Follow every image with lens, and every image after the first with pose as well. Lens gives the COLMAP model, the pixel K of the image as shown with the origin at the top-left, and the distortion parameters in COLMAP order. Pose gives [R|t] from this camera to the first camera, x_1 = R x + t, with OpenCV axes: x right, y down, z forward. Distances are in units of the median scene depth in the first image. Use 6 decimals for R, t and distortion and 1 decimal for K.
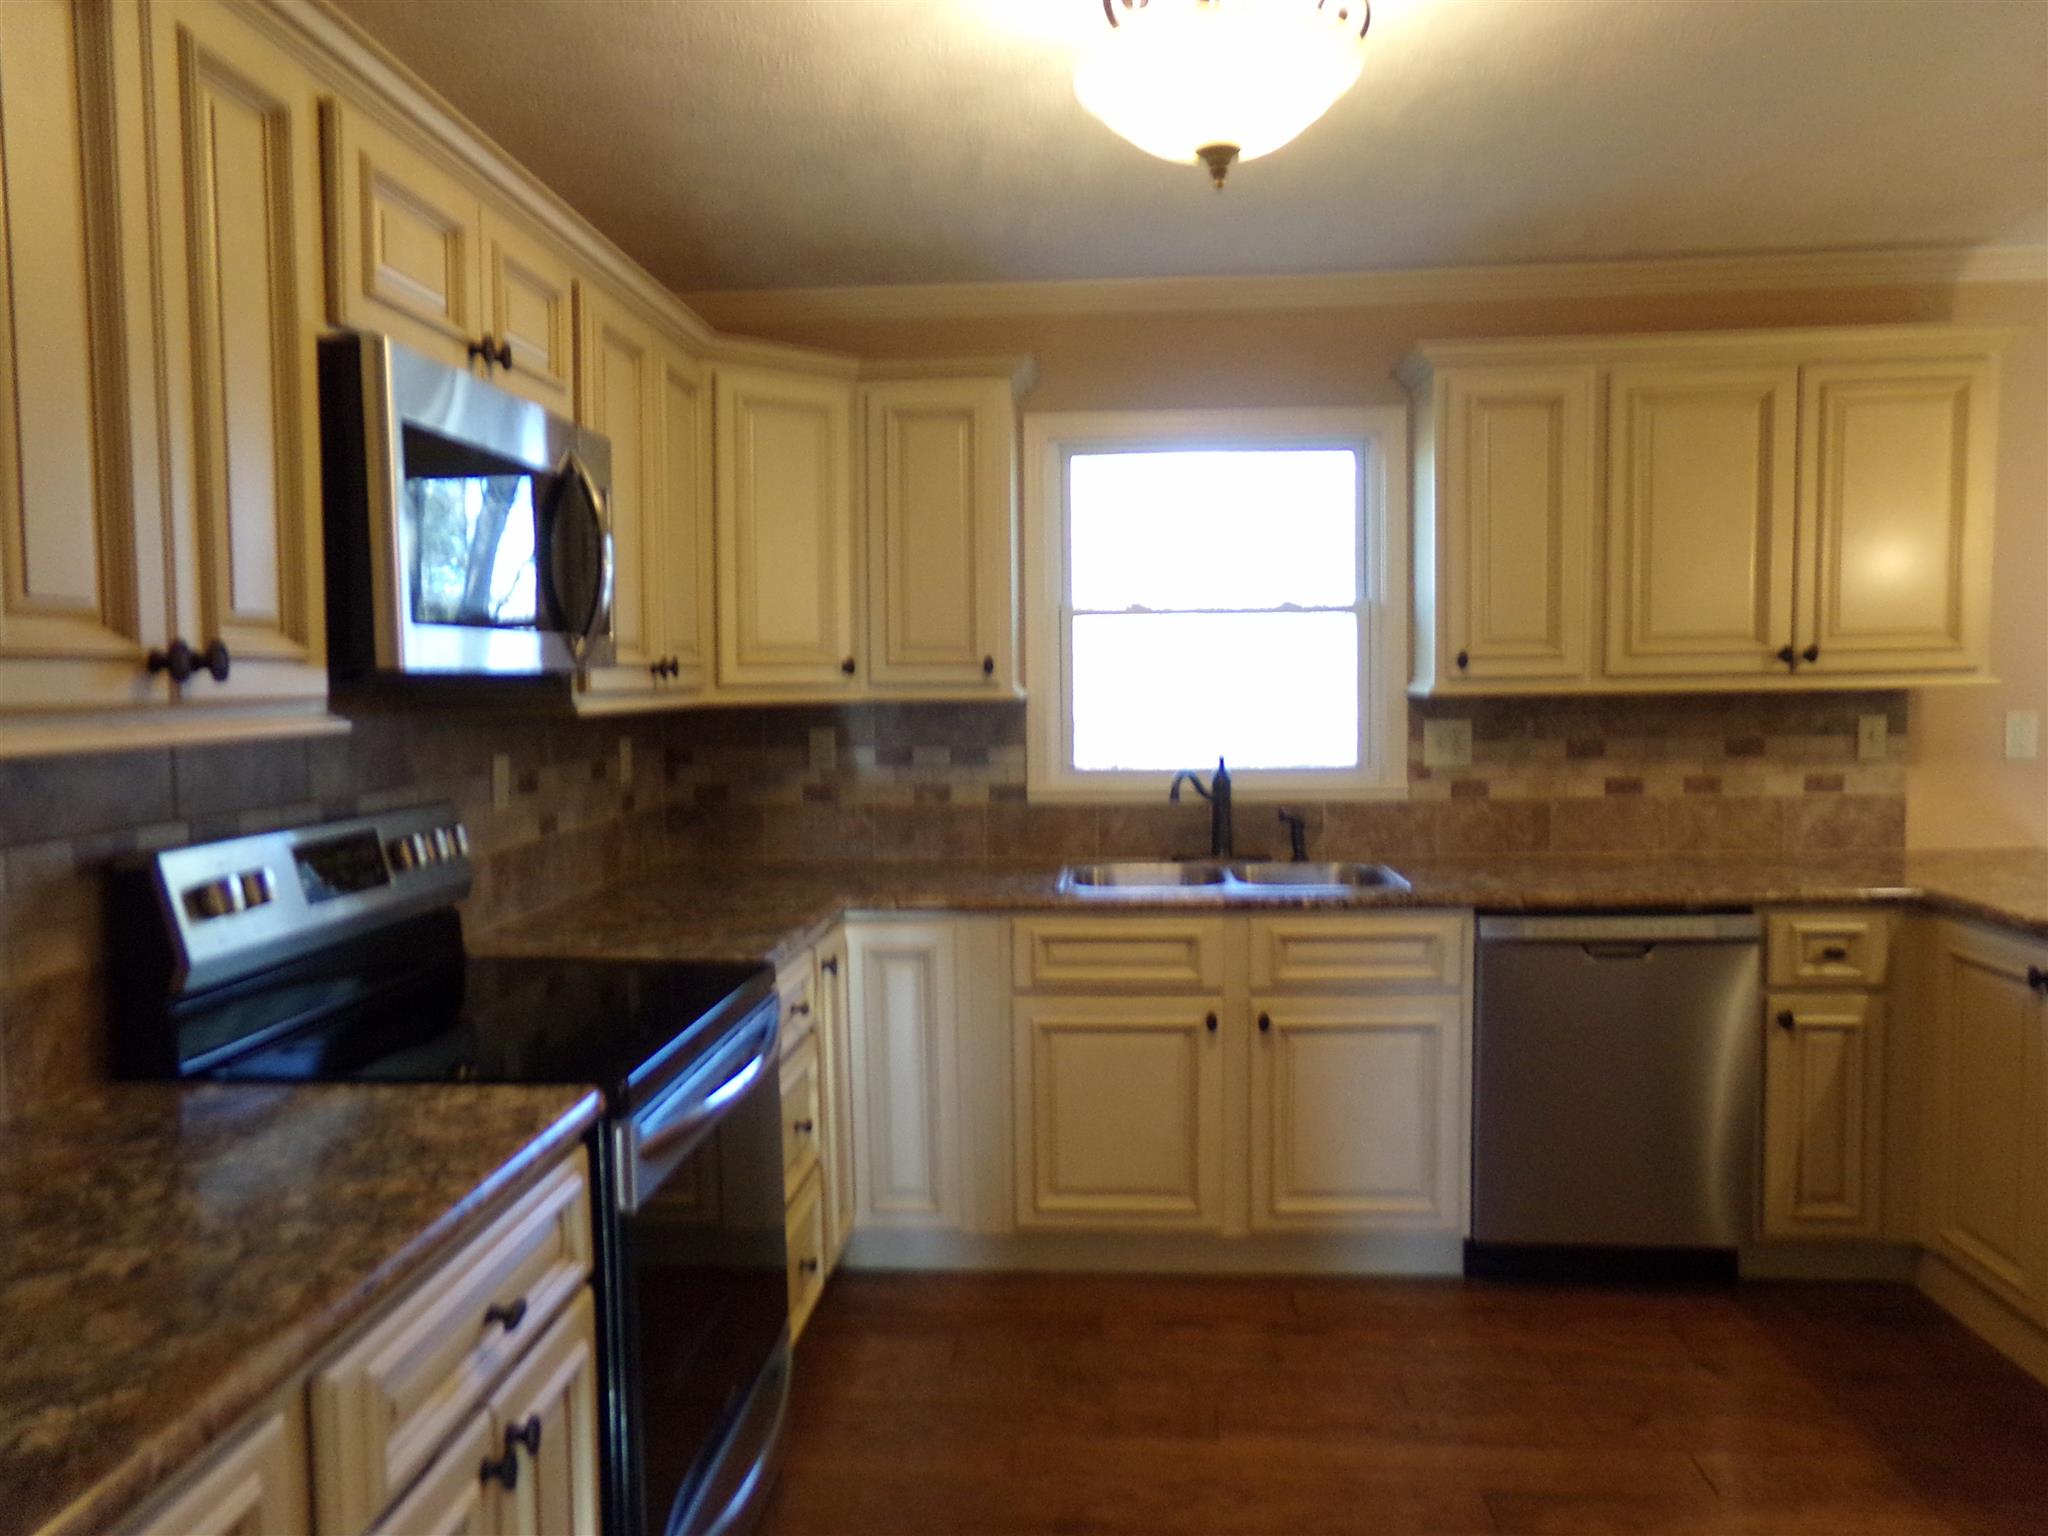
lens RADIAL K [[1432.0, 0, 1039.6], [0, 1432.0, 770.6], [0, 0, 1]] dist [-0.004313, 0.009991]
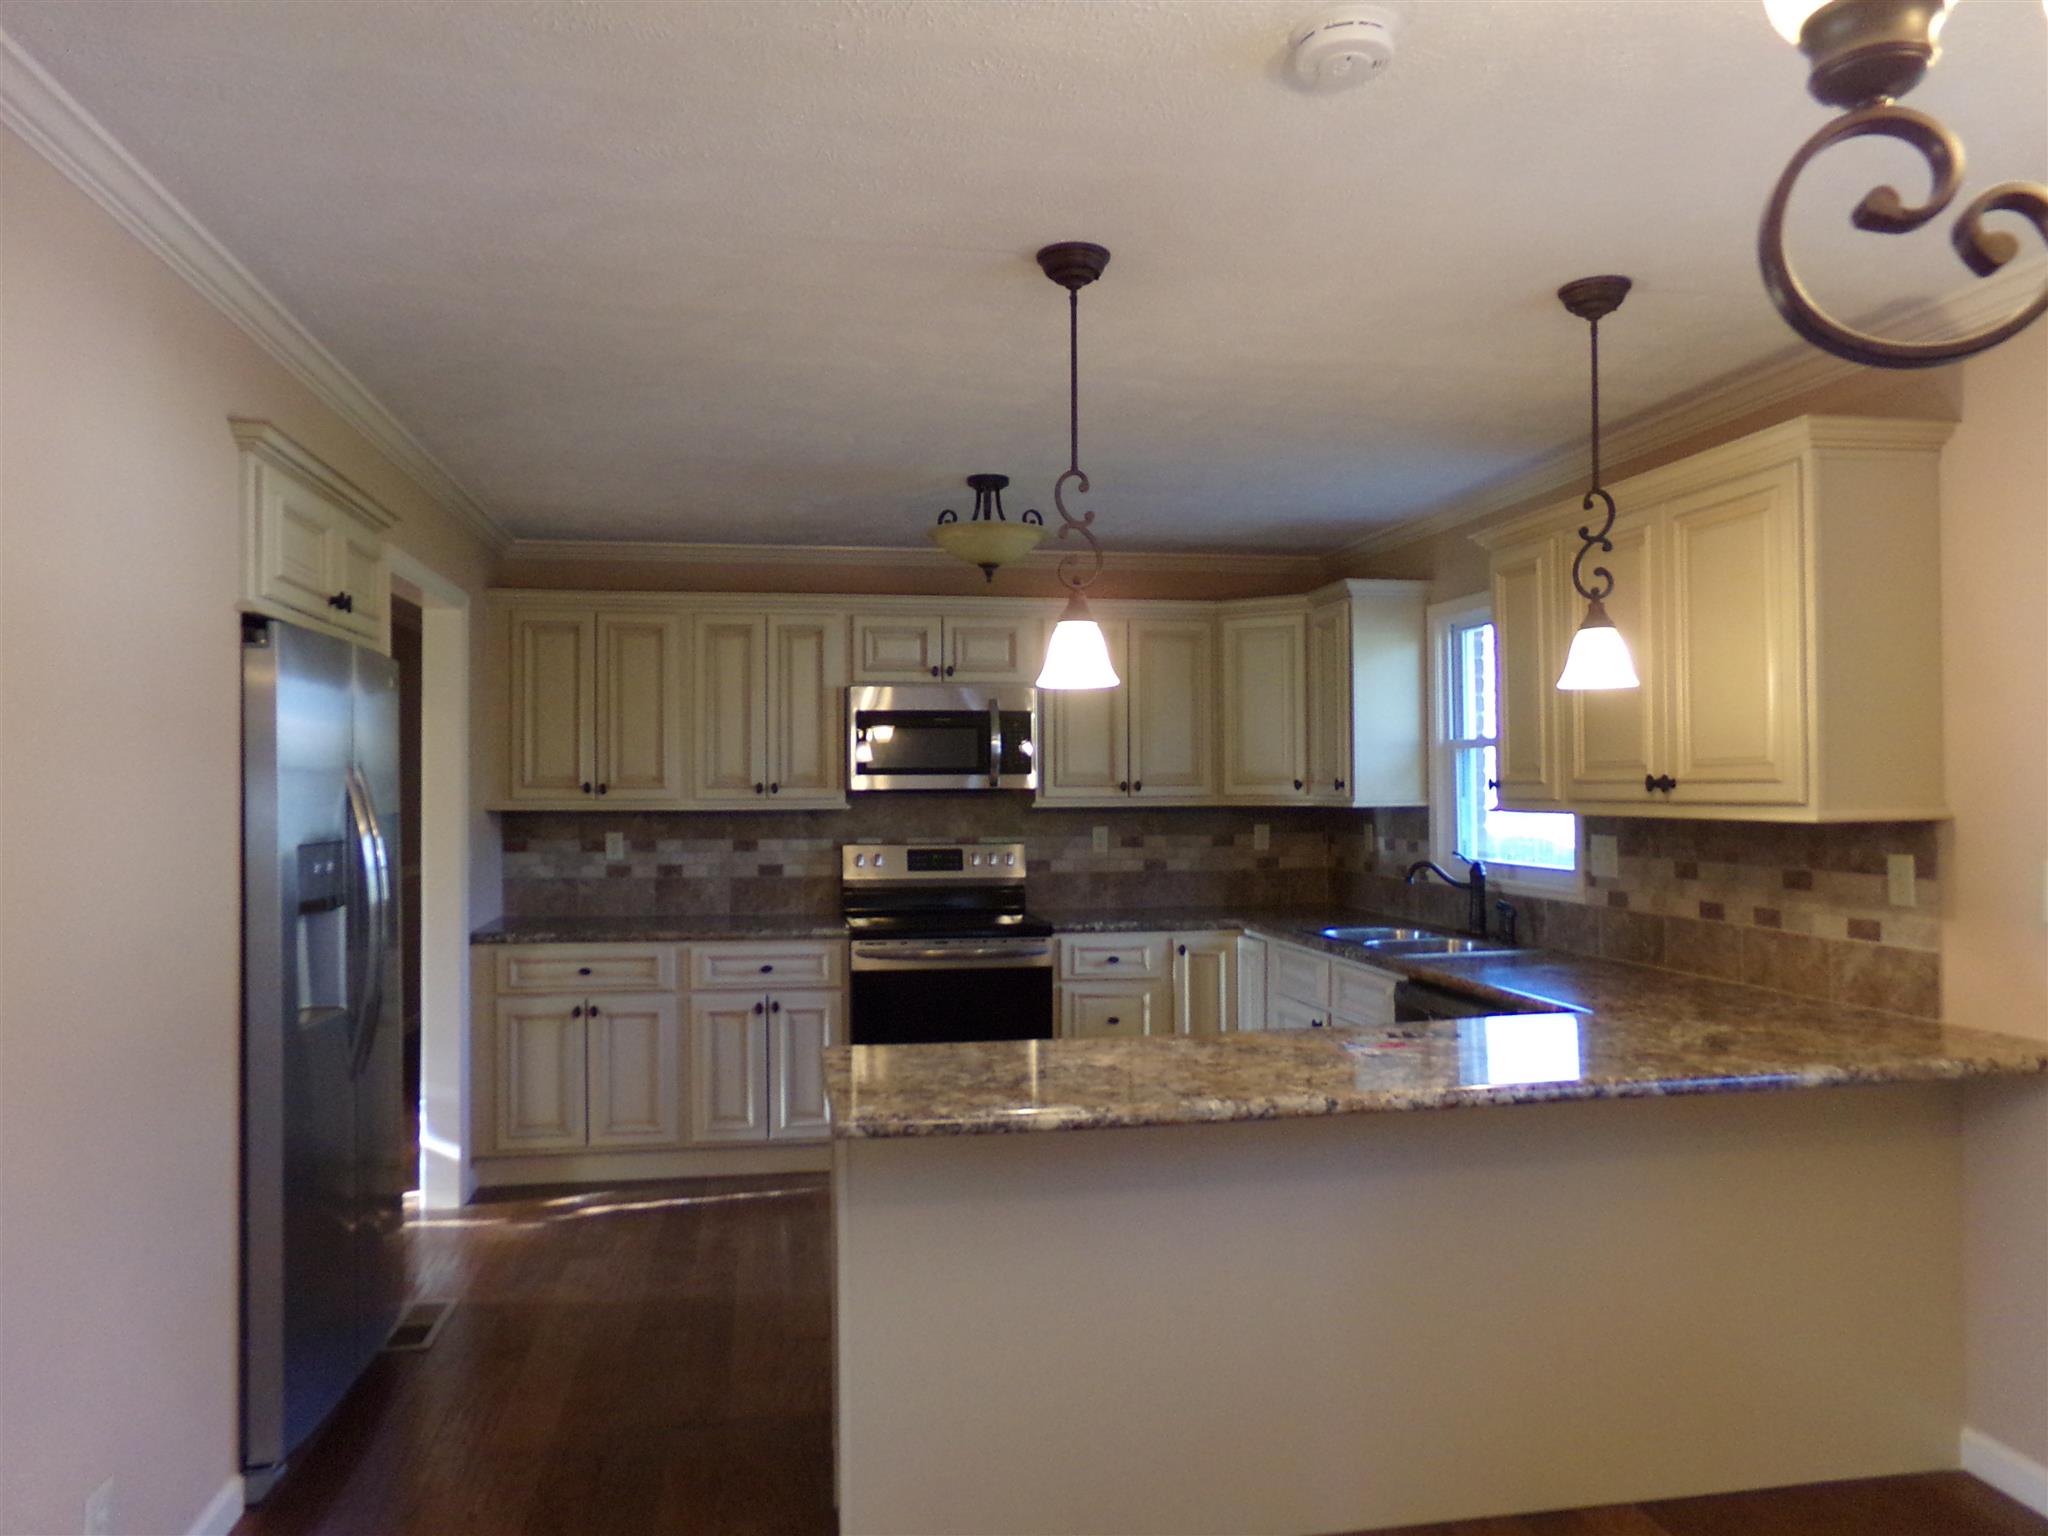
lens RADIAL K [[1432.0, 0, 1025.8], [0, 1432.0, 775.9], [0, 0, 1]] dist [-0.004313, 0.009991]
pose [[0.235083, 0.005785, -0.971958, 1.271067], [-0.059201, 0.998211, -0.008377, -0.046182], [0.970171, 0.059510, 0.235005, 0.296784]]
